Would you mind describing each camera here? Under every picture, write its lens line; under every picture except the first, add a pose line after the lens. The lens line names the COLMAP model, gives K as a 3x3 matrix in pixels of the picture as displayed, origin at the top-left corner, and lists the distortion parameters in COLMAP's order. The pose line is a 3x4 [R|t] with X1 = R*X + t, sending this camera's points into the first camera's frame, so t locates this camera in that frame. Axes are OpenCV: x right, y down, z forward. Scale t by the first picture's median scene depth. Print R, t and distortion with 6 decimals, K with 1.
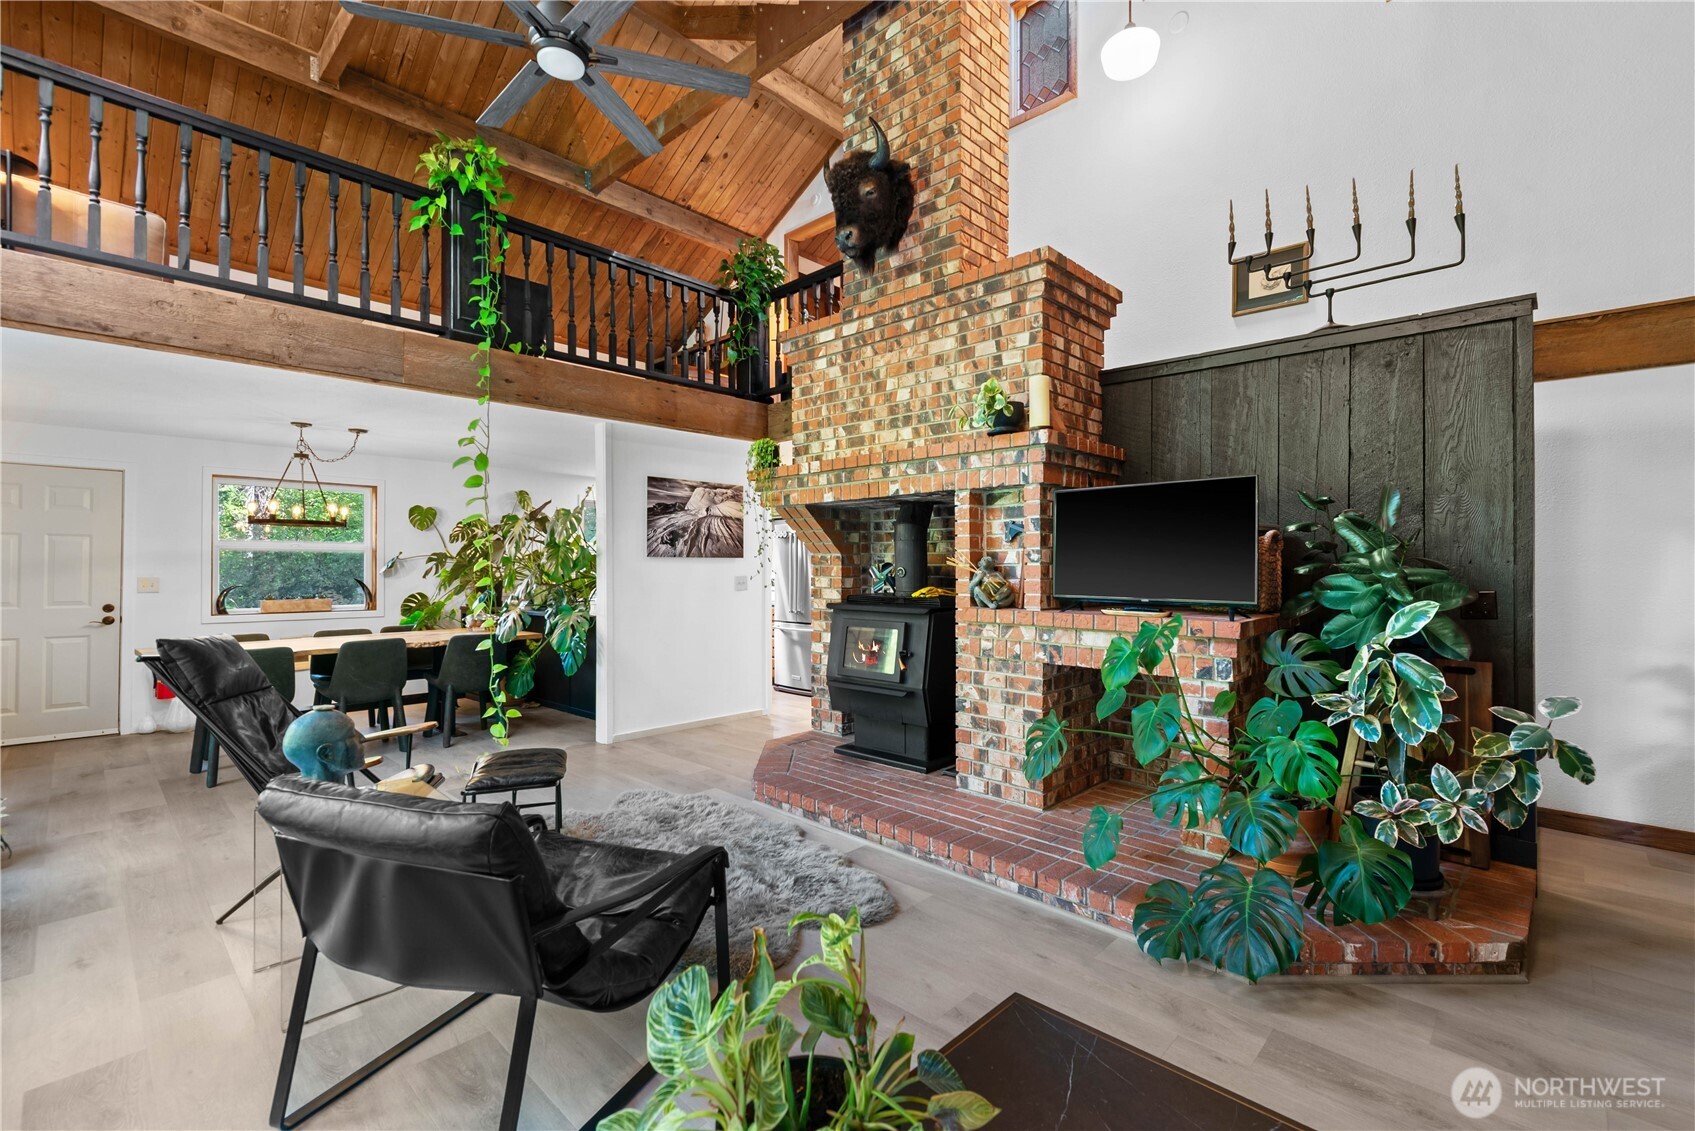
lens RADIAL K [[750.7, 0, 853.0], [0, 750.7, 565.0], [0, 0, 1]] dist [0.005327, -0.001367]
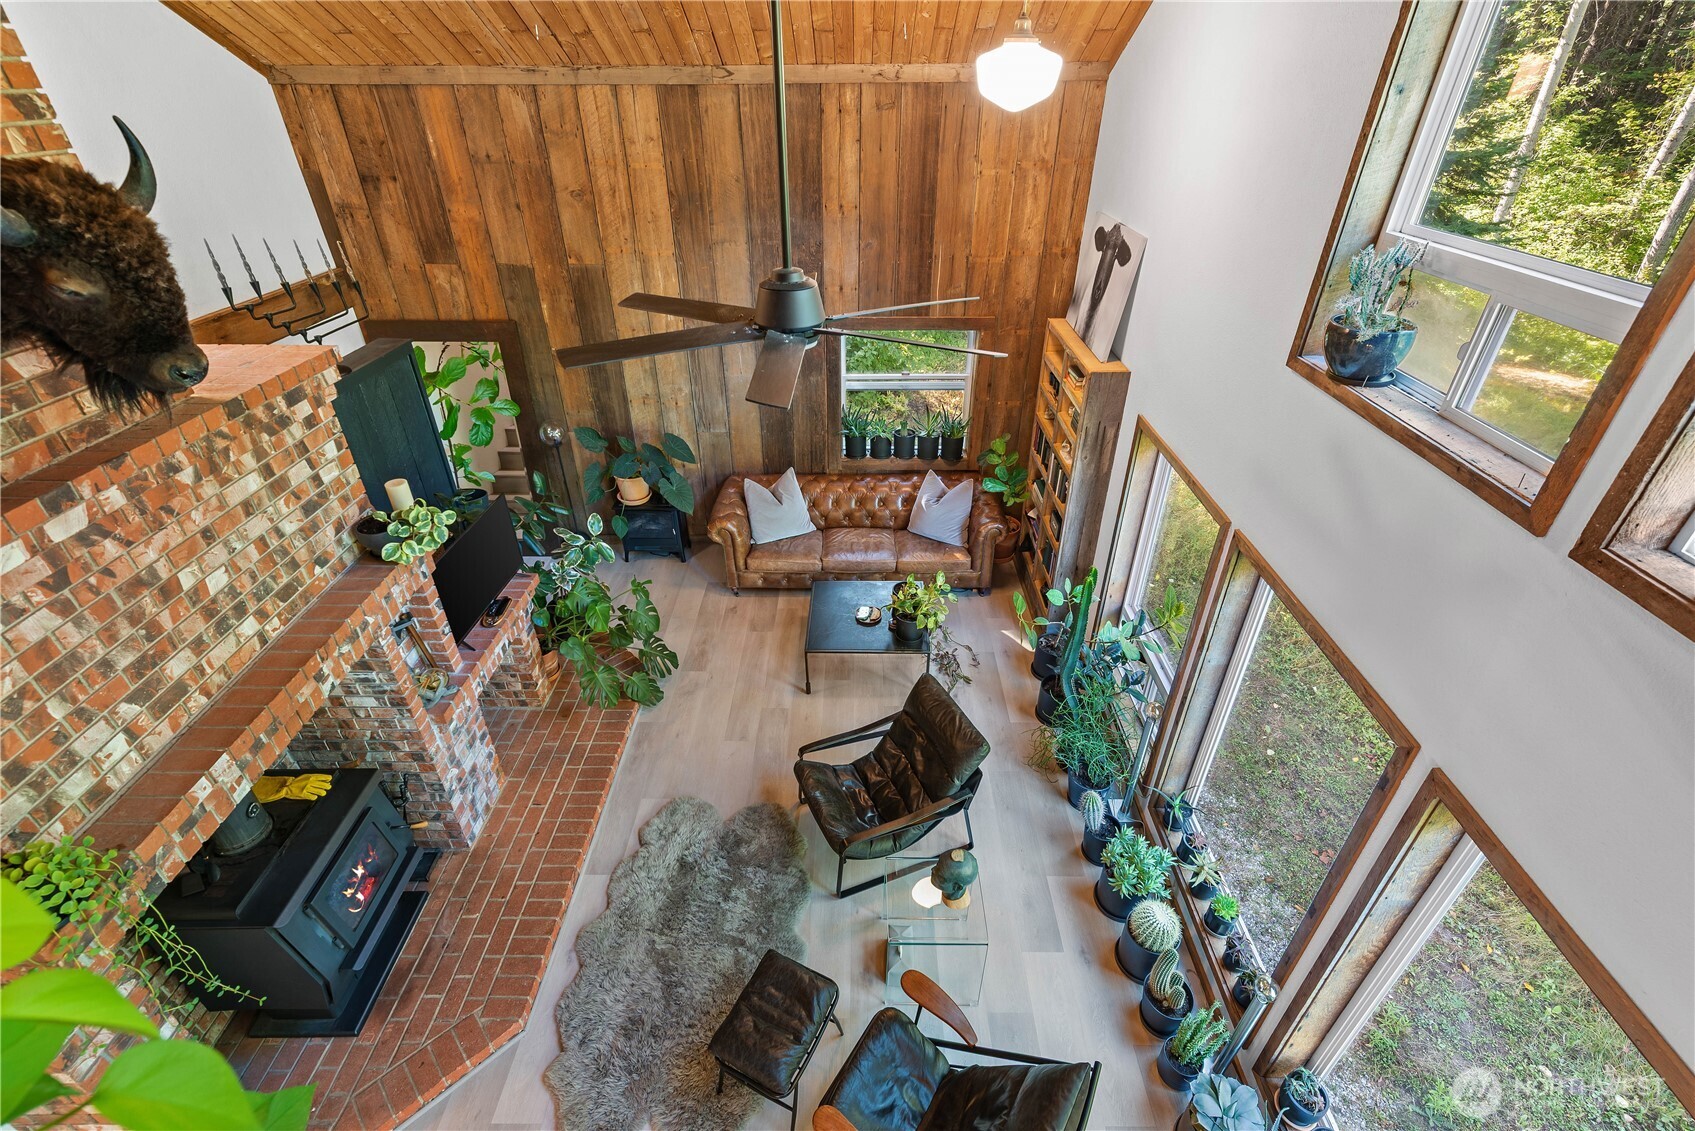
lens RADIAL K [[750.7, 0, 851.7], [0, 750.7, 570.3], [0, 0, 1]] dist [0.005327, -0.001367]
pose [[-0.684972, -0.403363, 0.606723, -0.702481], [-0.003063, 0.834345, 0.551234, -0.608908], [-0.728563, 0.375721, -0.572738, 1.021917]]
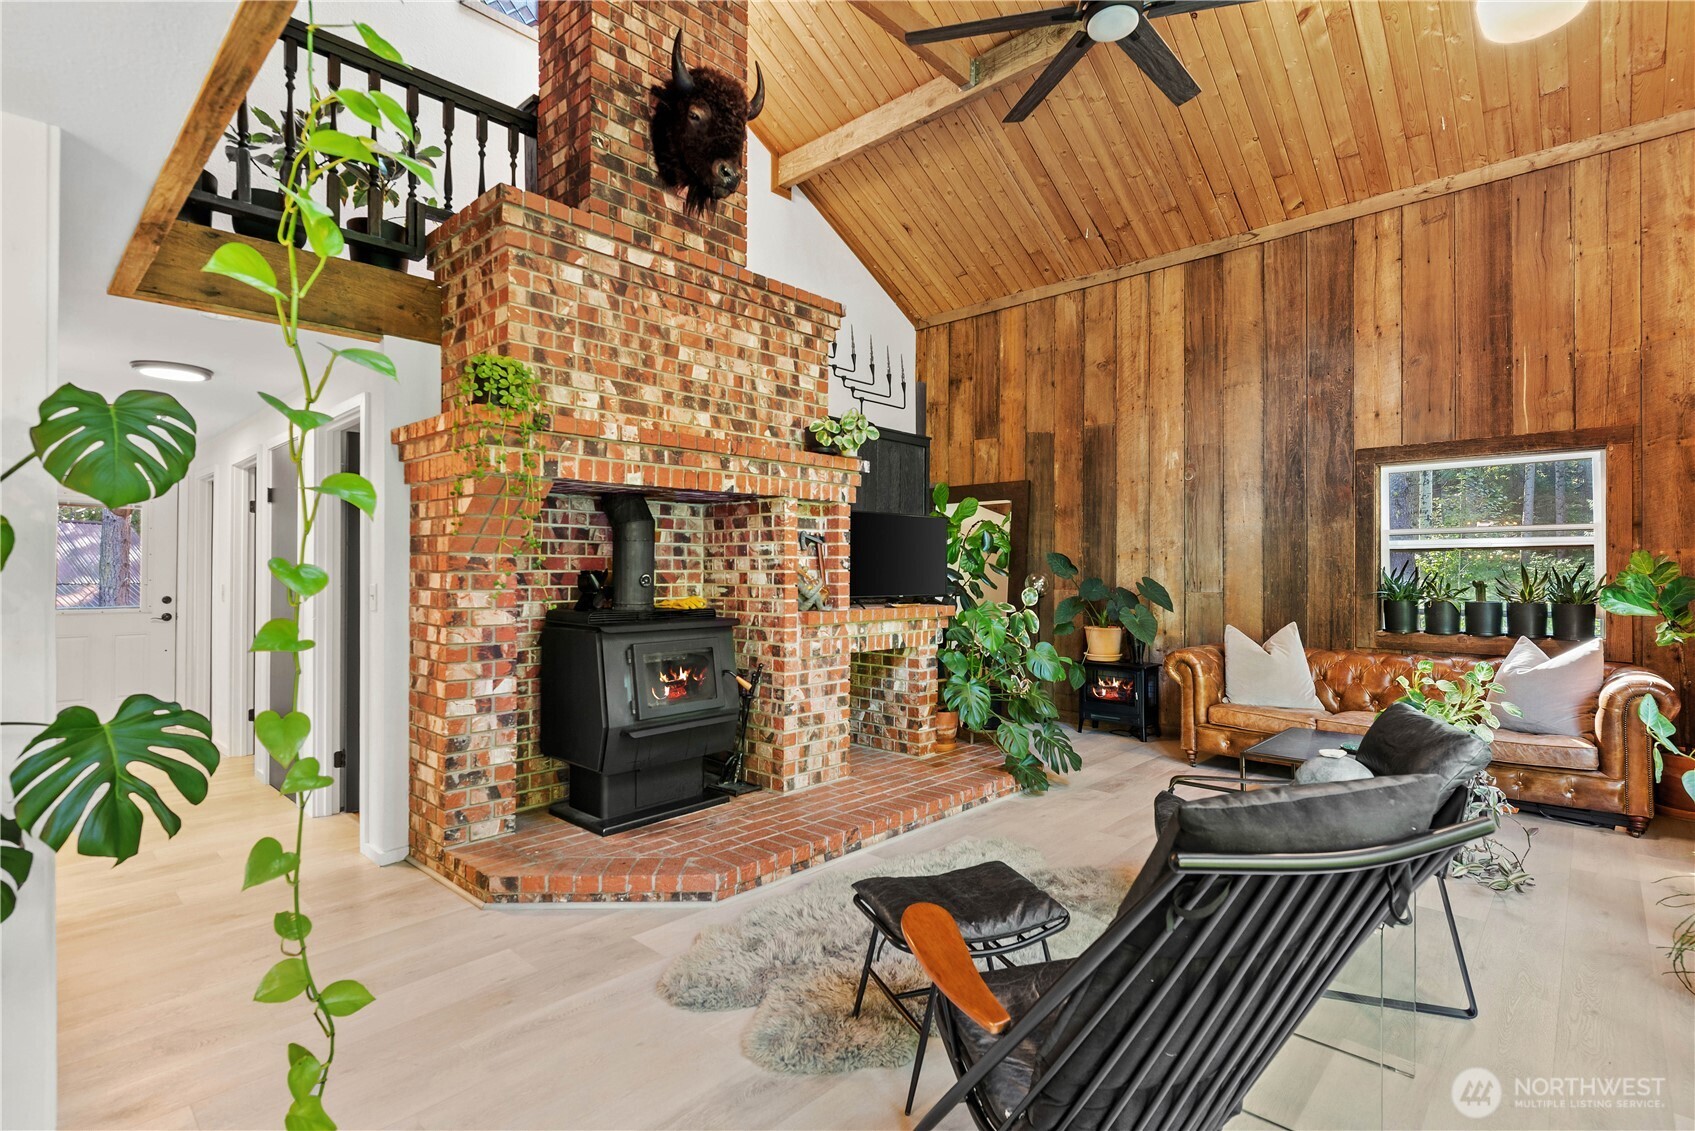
lens RADIAL K [[801.2, 0, 855.9], [0, 801.2, 564.9], [0, 0, 1]] dist [0.002463, -0.001841]
pose [[-0.018595, 0.004724, 0.999816, -0.893817], [-0.001364, 0.999988, -0.004750, -0.003853], [-0.999826, -0.001452, -0.018588, 0.883029]]
